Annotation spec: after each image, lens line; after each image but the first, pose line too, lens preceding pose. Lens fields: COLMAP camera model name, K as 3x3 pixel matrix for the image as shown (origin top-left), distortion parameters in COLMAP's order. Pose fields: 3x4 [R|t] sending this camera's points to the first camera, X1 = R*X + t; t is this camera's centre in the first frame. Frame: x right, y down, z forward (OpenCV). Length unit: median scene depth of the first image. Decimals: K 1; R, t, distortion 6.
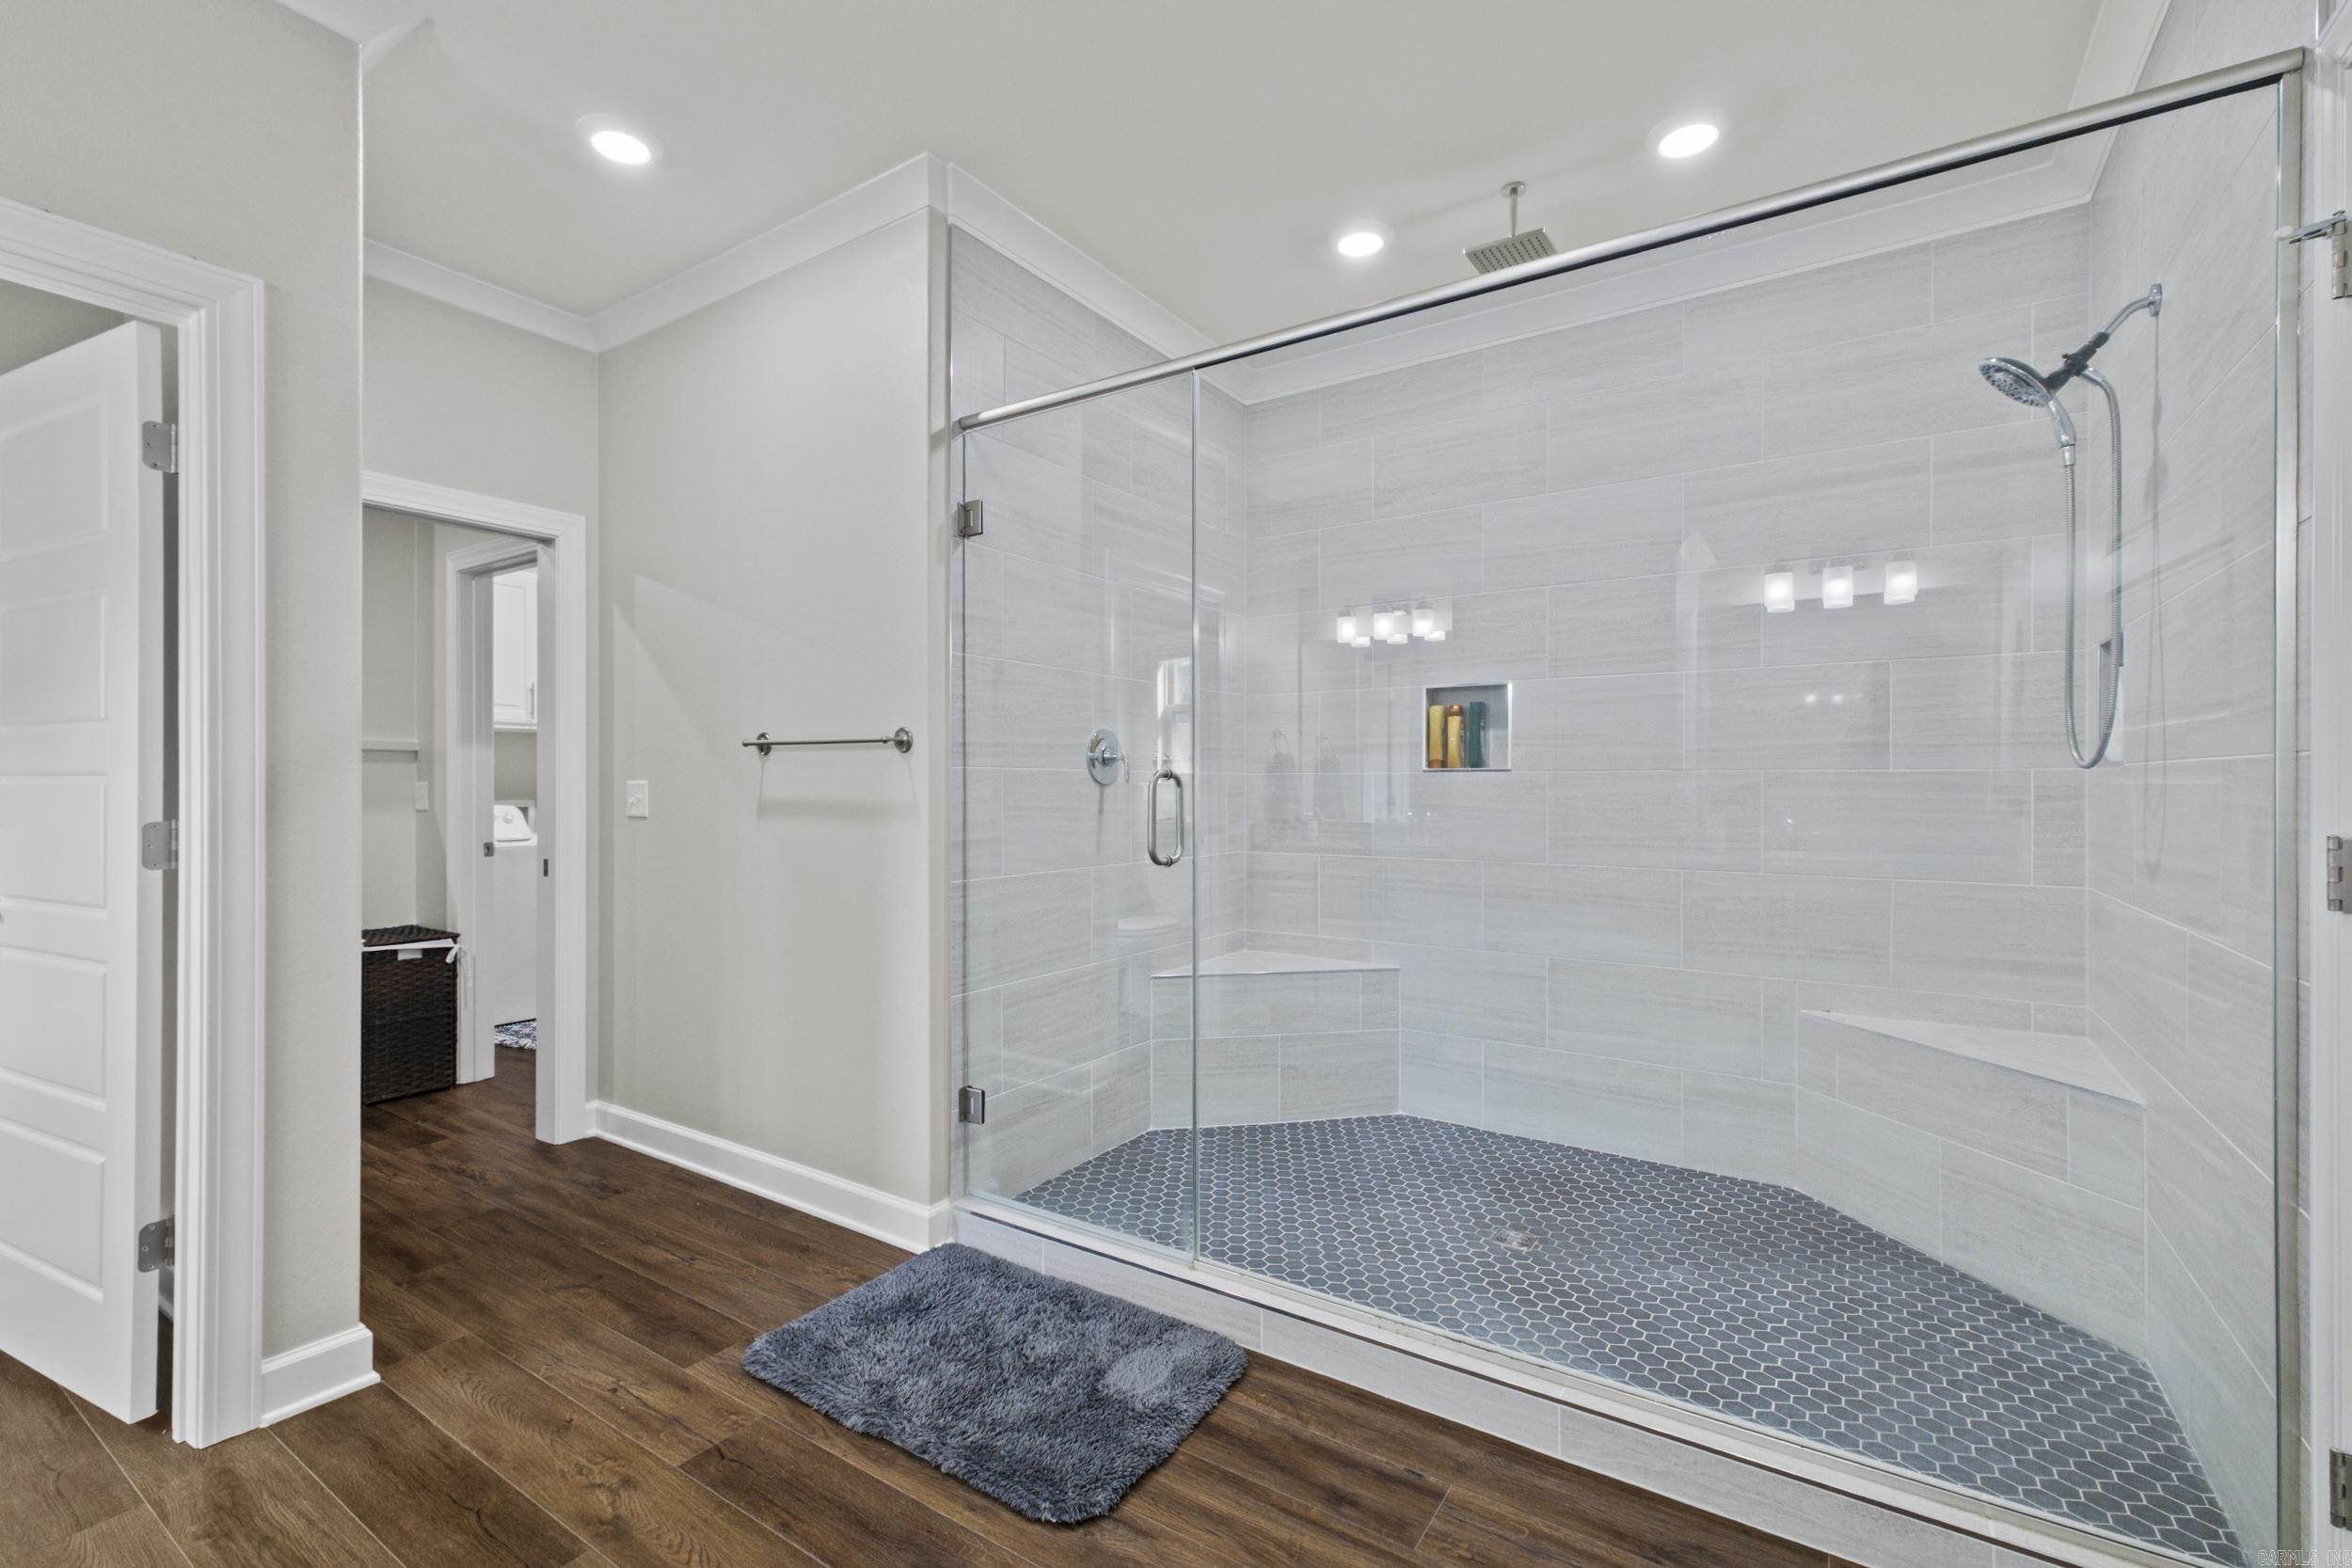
lens RADIAL K [[1035.2, 0, 1167.8], [0, 1035.2, 777.8], [0, 0, 1]] dist [0.000496, 0.000131]
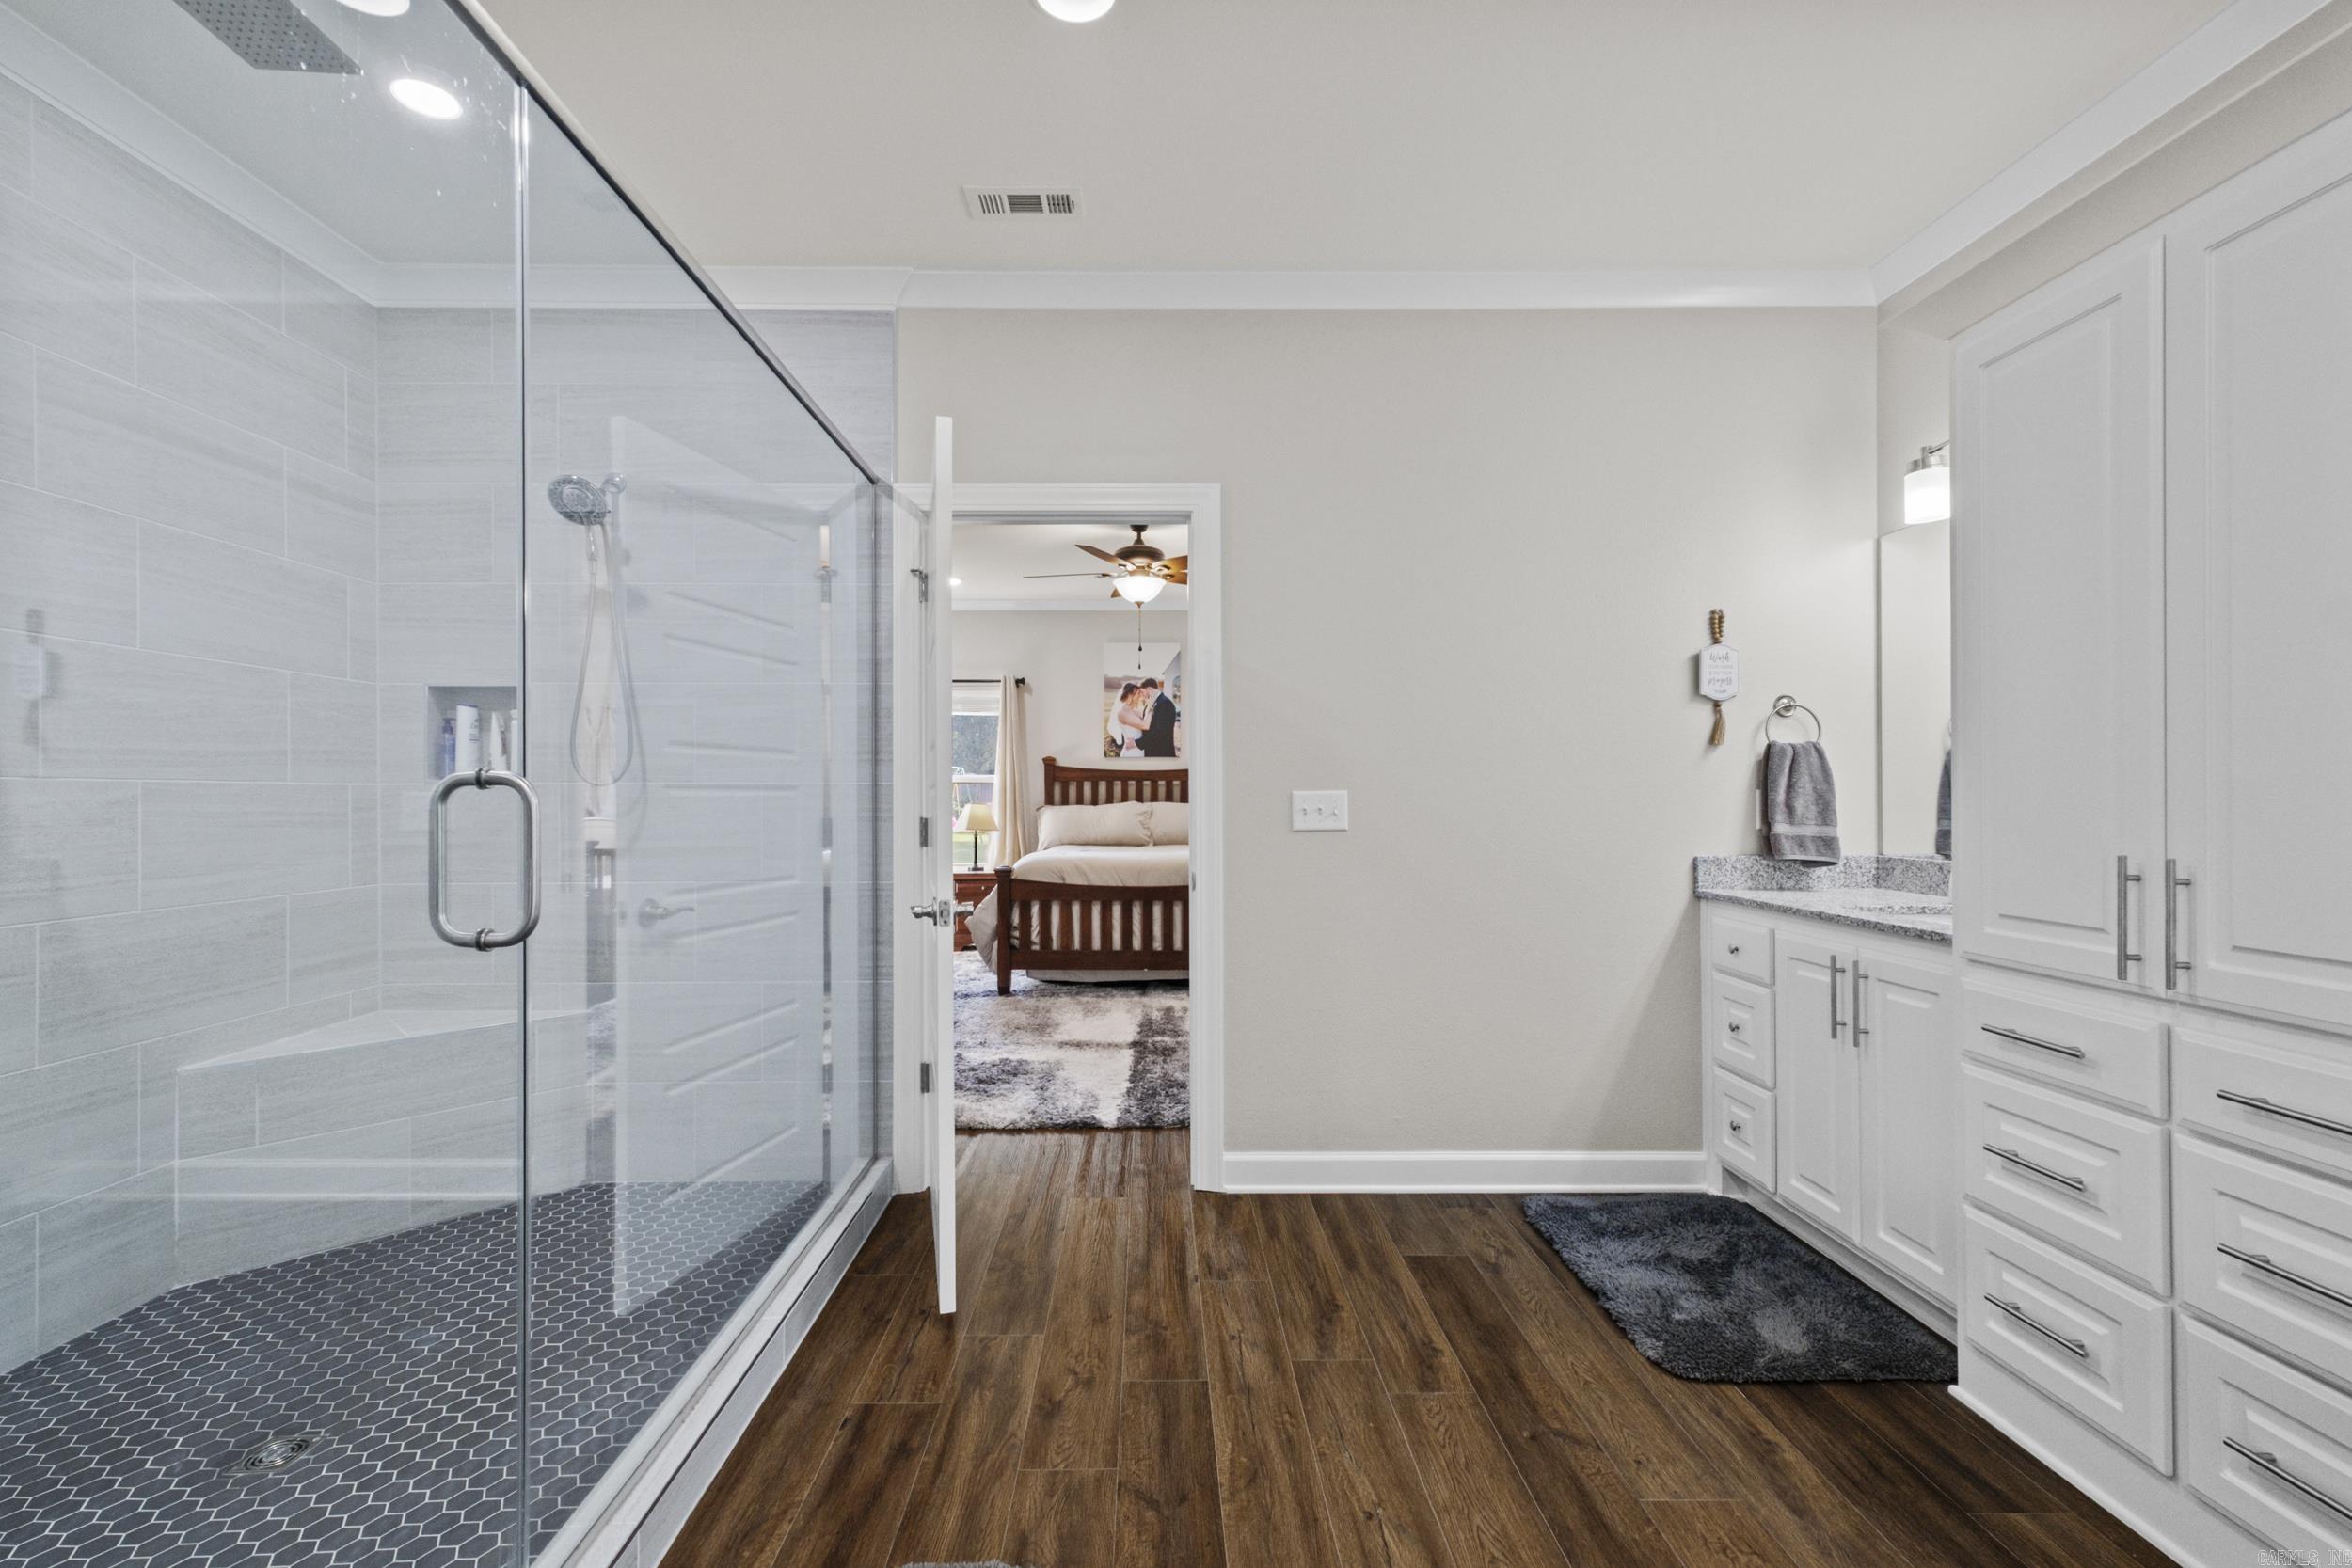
lens RADIAL K [[1035.2, 0, 1167.8], [0, 1035.2, 777.8], [0, 0, 1]] dist [0.000496, 0.000131]
pose [[-0.580009, 0.014654, 0.814478, -0.606159], [-0.002024, 0.999809, -0.019430, 0.005548], [-0.814608, -0.012918, -0.579868, 0.957433]]
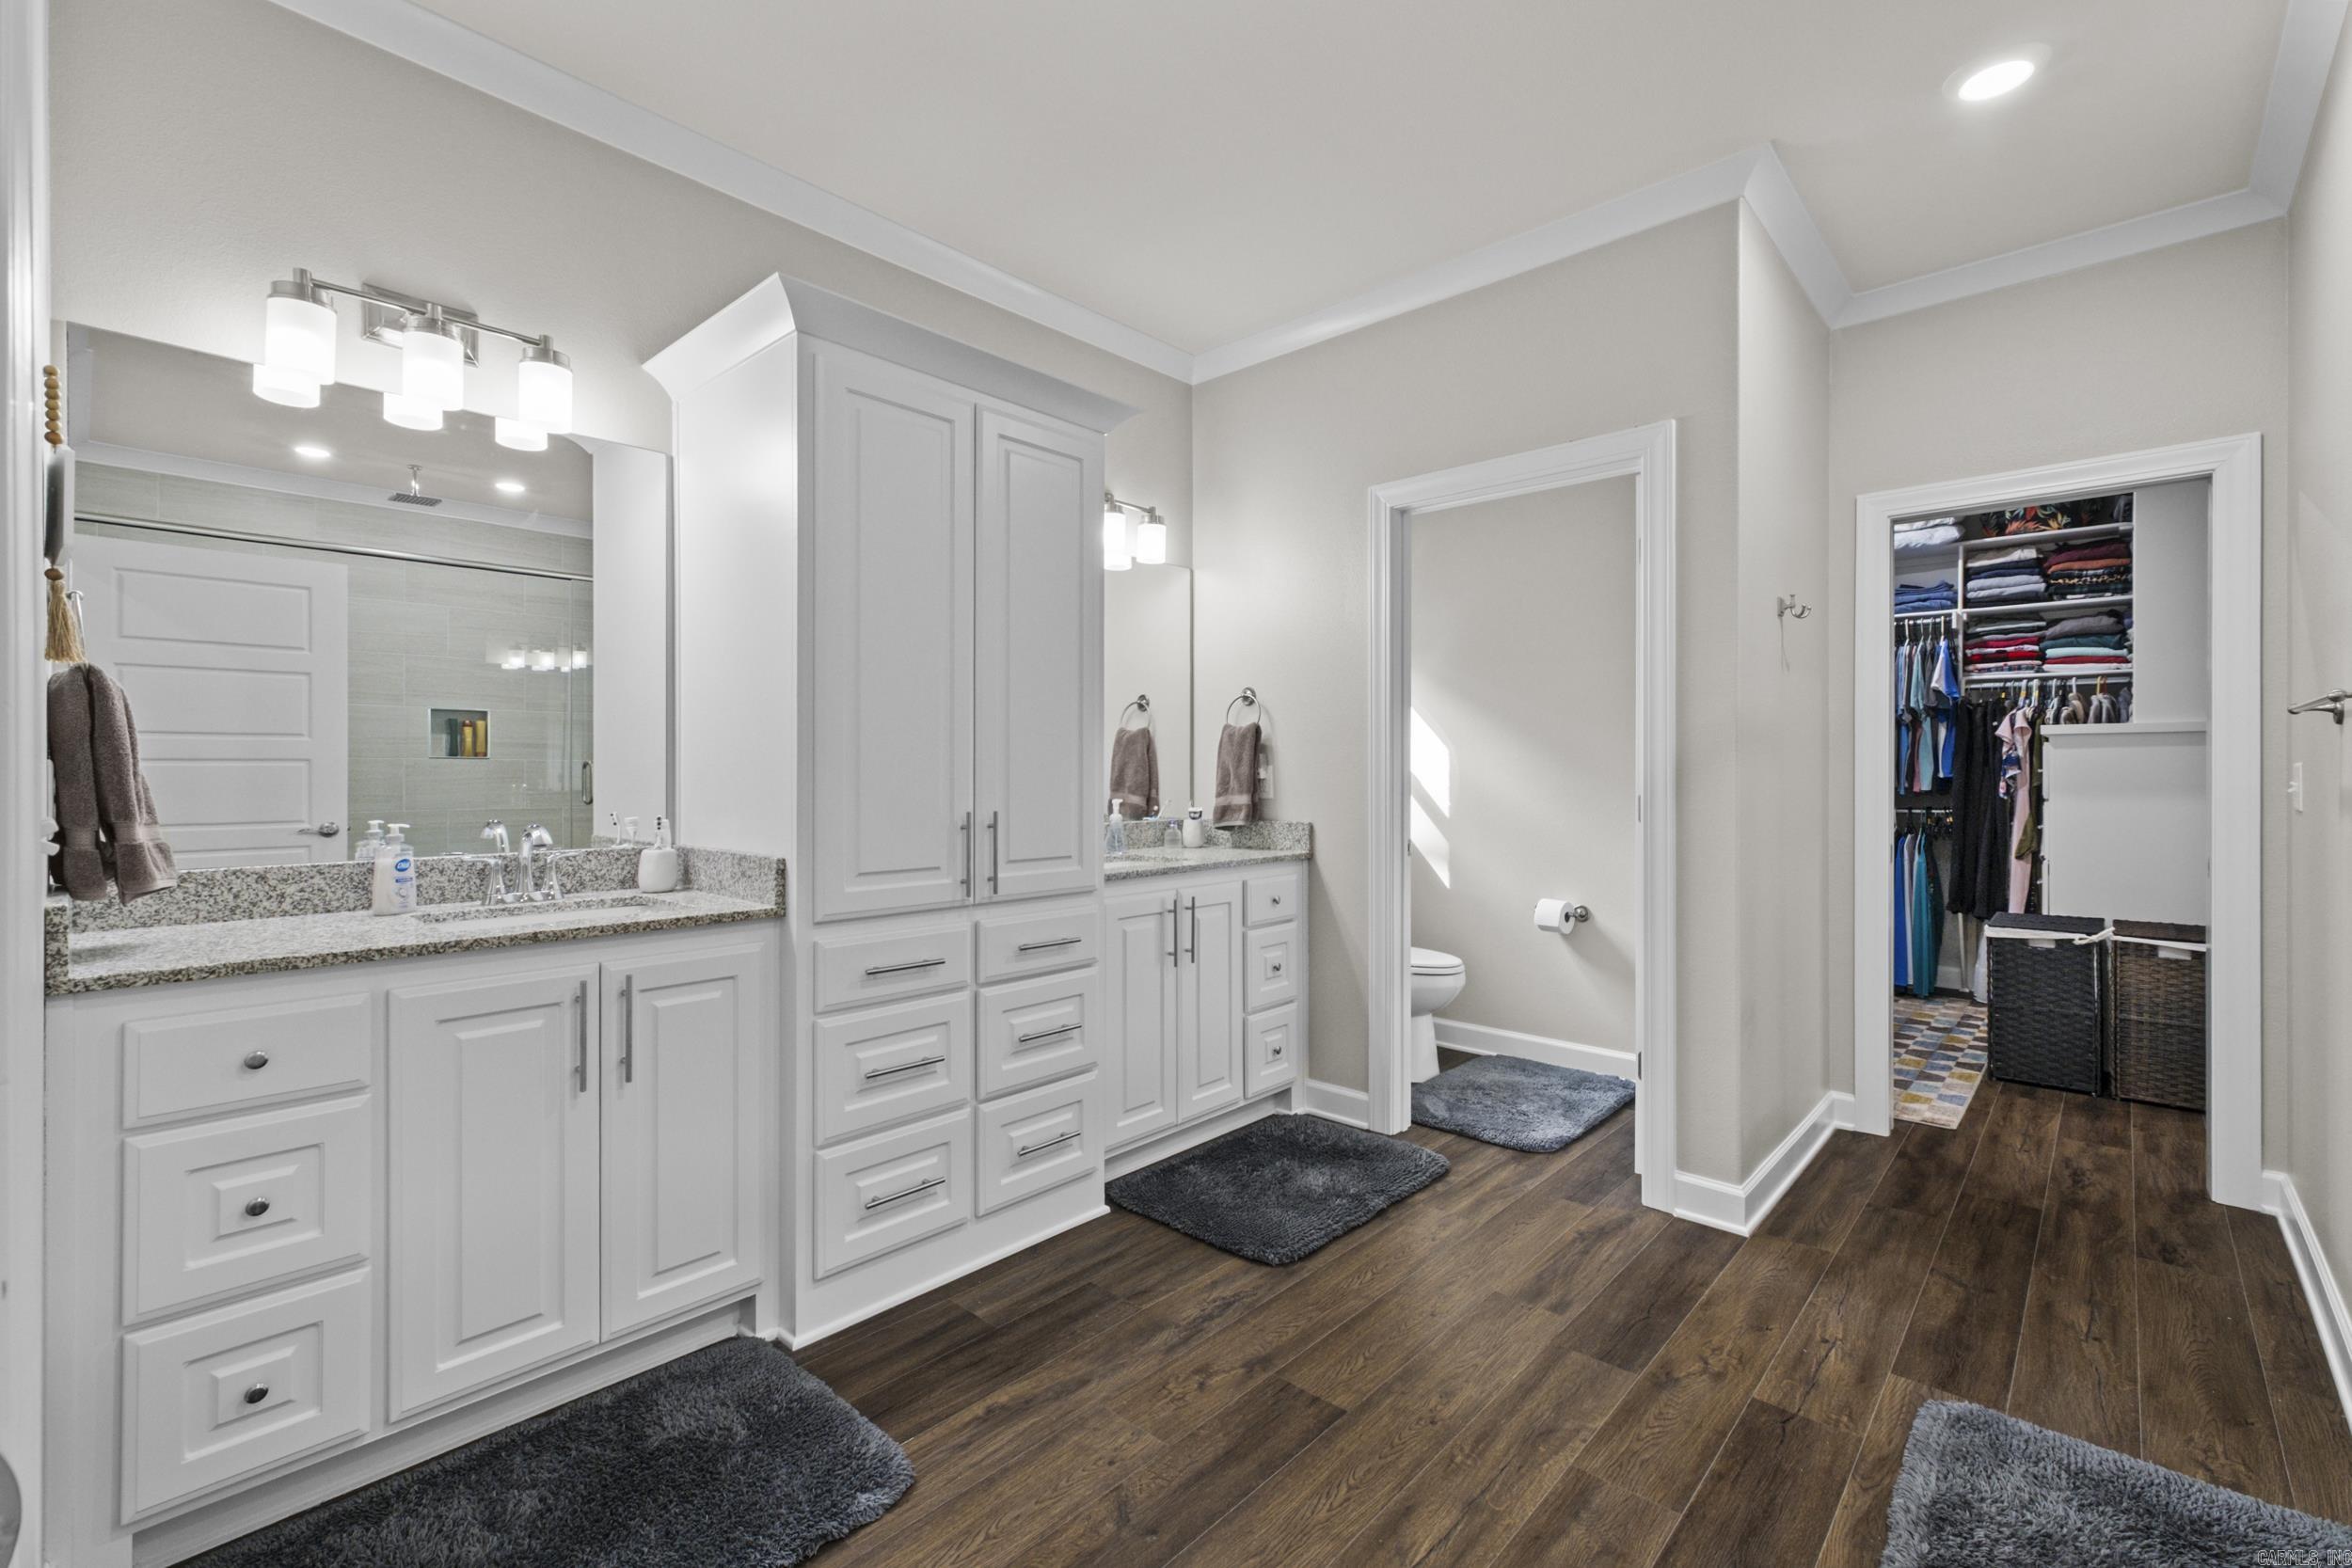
lens RADIAL K [[1015.6, 0, 1158.6], [0, 1015.6, 762.2], [0, 0, 1]] dist [0.000930, 0.000222]
pose [[-0.161957, -0.005036, -0.986785, 0.488402], [0.004604, 0.999972, -0.005858, 0.001192], [0.986787, -0.005492, -0.161929, 0.400656]]
